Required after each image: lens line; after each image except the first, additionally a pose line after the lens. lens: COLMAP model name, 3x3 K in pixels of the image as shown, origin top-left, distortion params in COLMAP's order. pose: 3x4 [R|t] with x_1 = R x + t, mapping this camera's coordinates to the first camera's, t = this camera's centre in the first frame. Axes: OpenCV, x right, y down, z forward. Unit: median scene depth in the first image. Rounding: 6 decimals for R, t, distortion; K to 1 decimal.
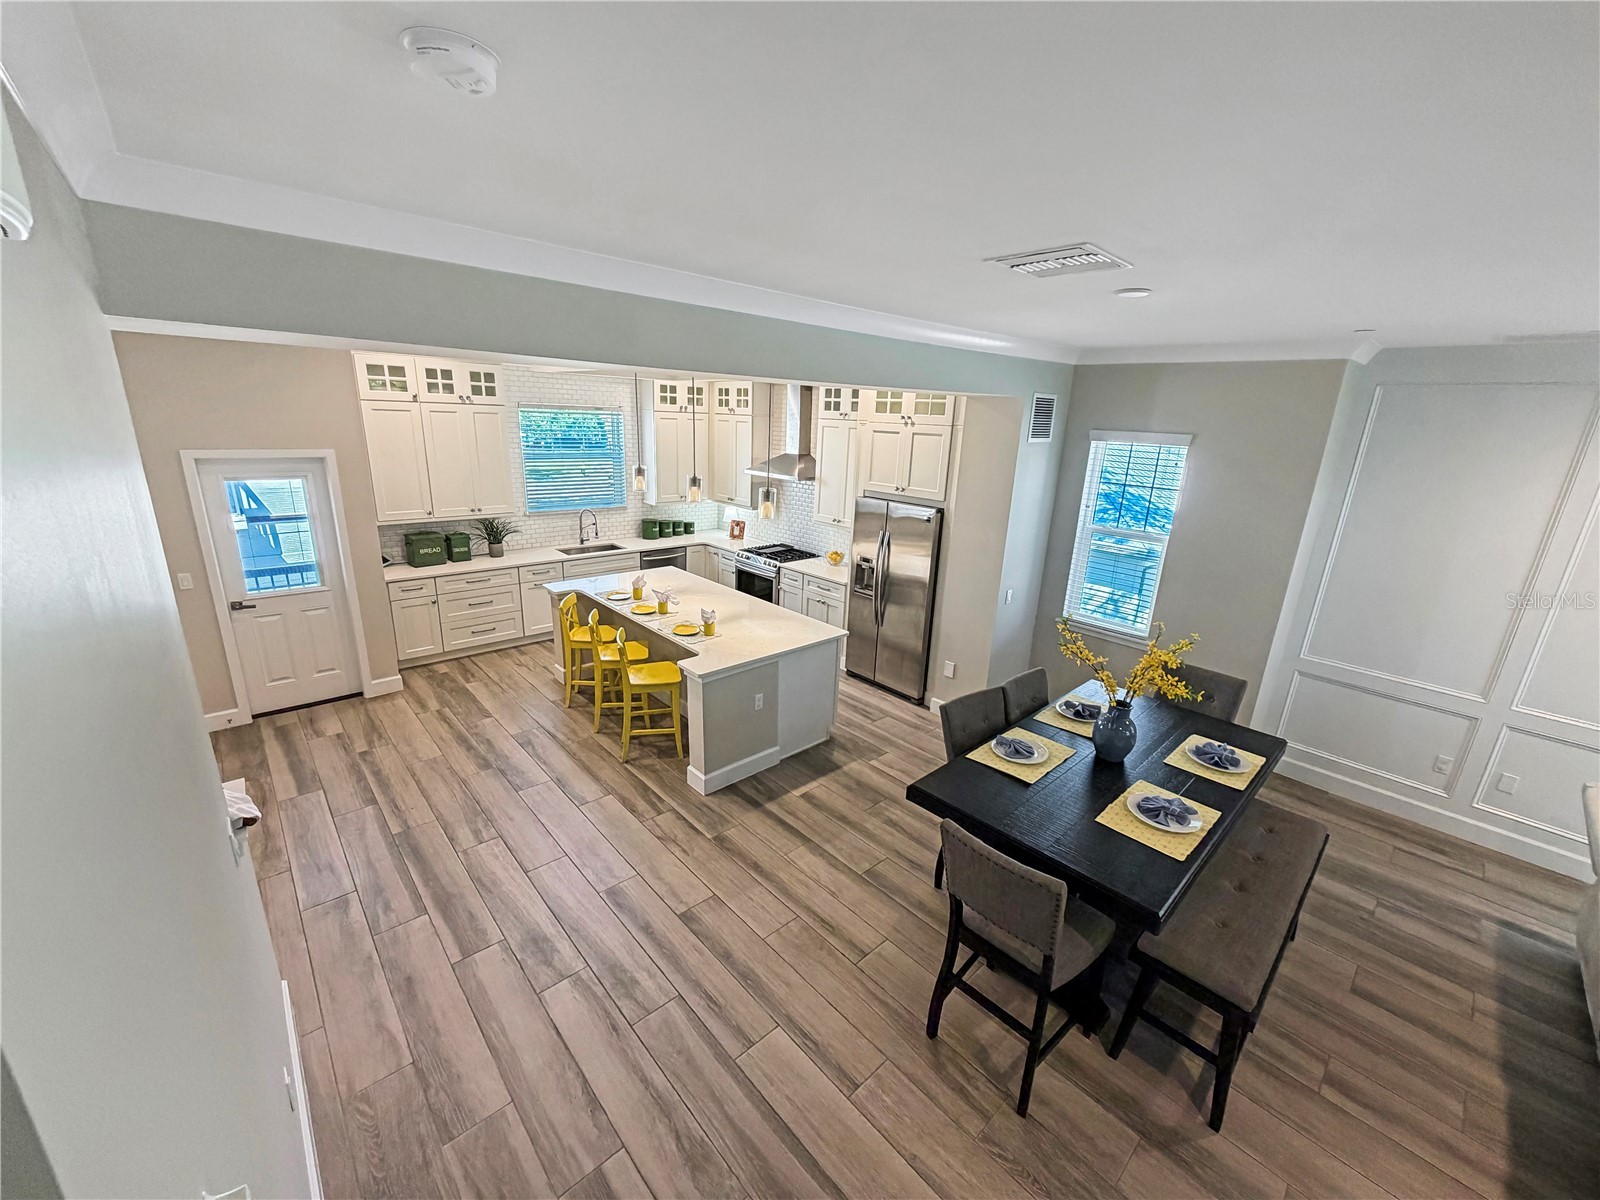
lens RADIAL K [[638.9, 0, 804.4], [0, 638.9, 601.3], [0, 0, 1]] dist [-0.001233, -0.000106]
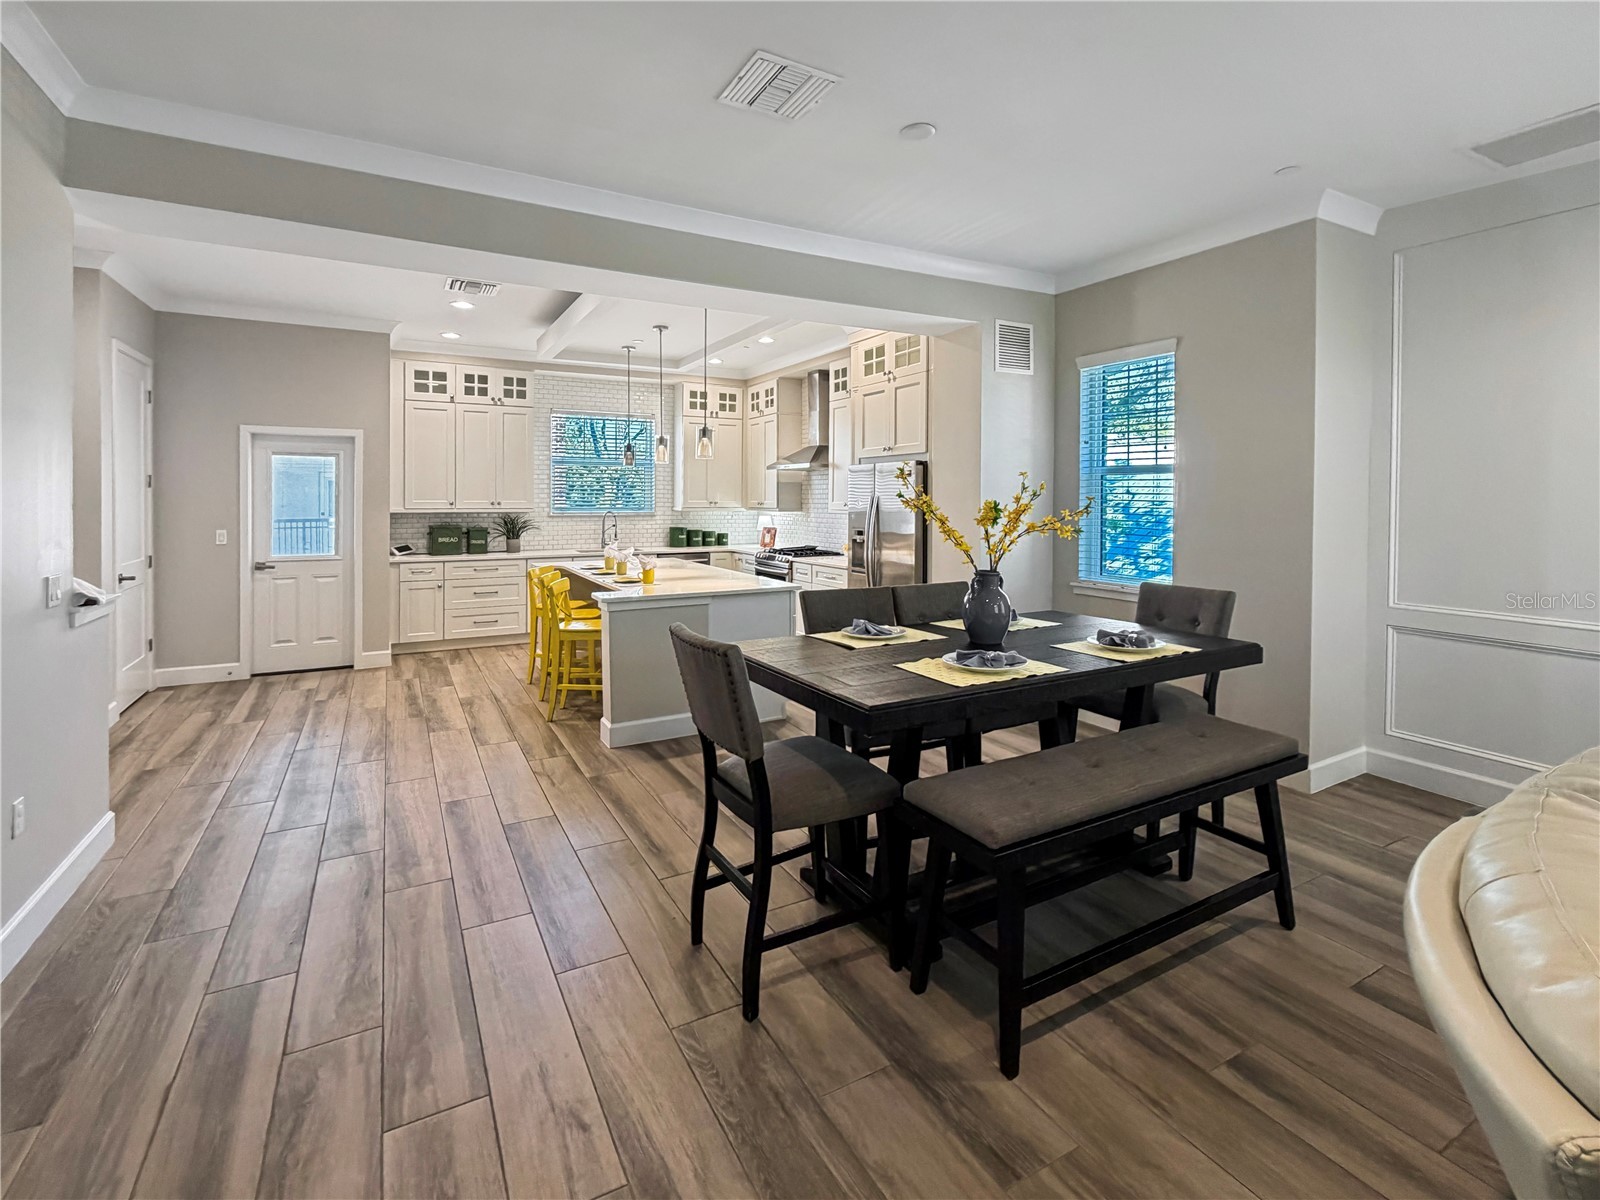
lens RADIAL K [[742.3, 0, 785.4], [0, 742.3, 496.2], [0, 0, 1]] dist [0.001145, -0.000481]
pose [[0.968098, -0.039056, -0.247509, 0.299978], [-0.034083, 0.958072, -0.284493, 0.217982], [0.248243, 0.283853, 0.926176, 0.004033]]
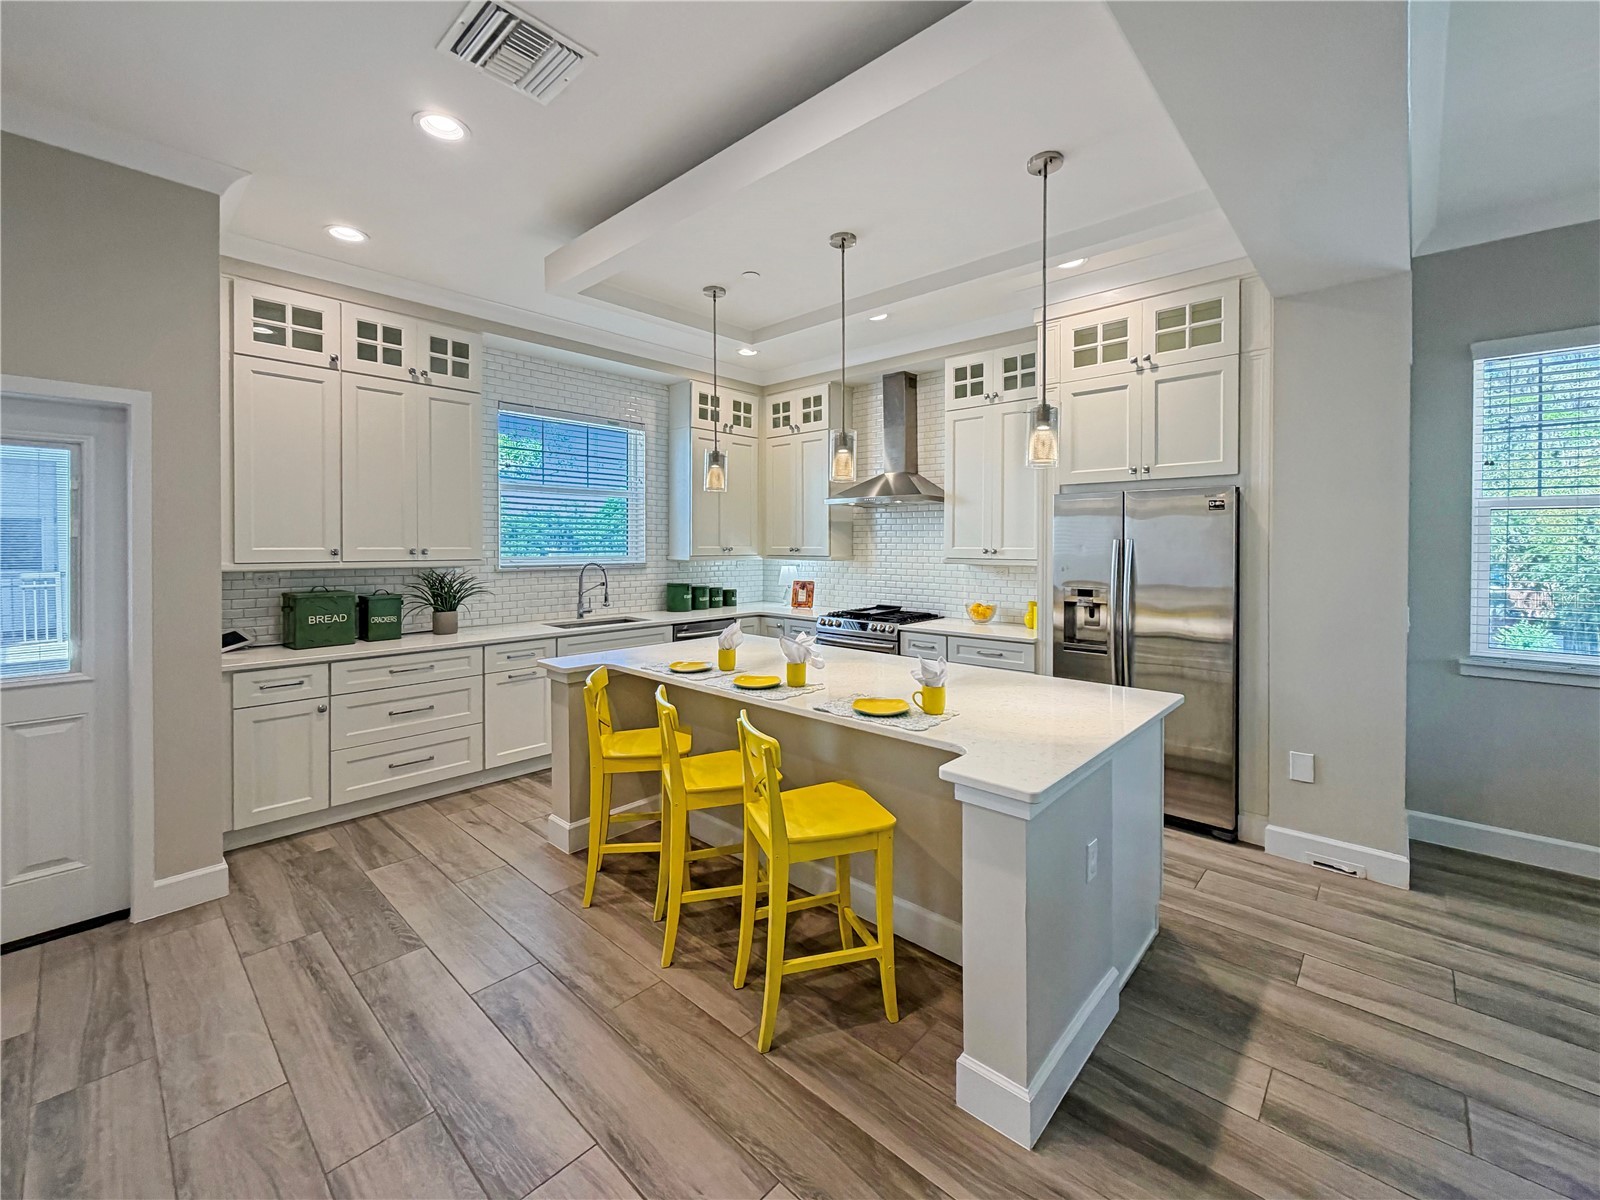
lens RADIAL K [[664.1, 0, 813.9], [0, 664.1, 547.8], [0, 0, 1]] dist [-0.000453, -0.000335]
pose [[0.994711, -0.040363, 0.094450, -0.259585], [0.064631, 0.960650, -0.270137, 0.058123], [-0.079830, 0.274813, 0.958178, 0.474674]]
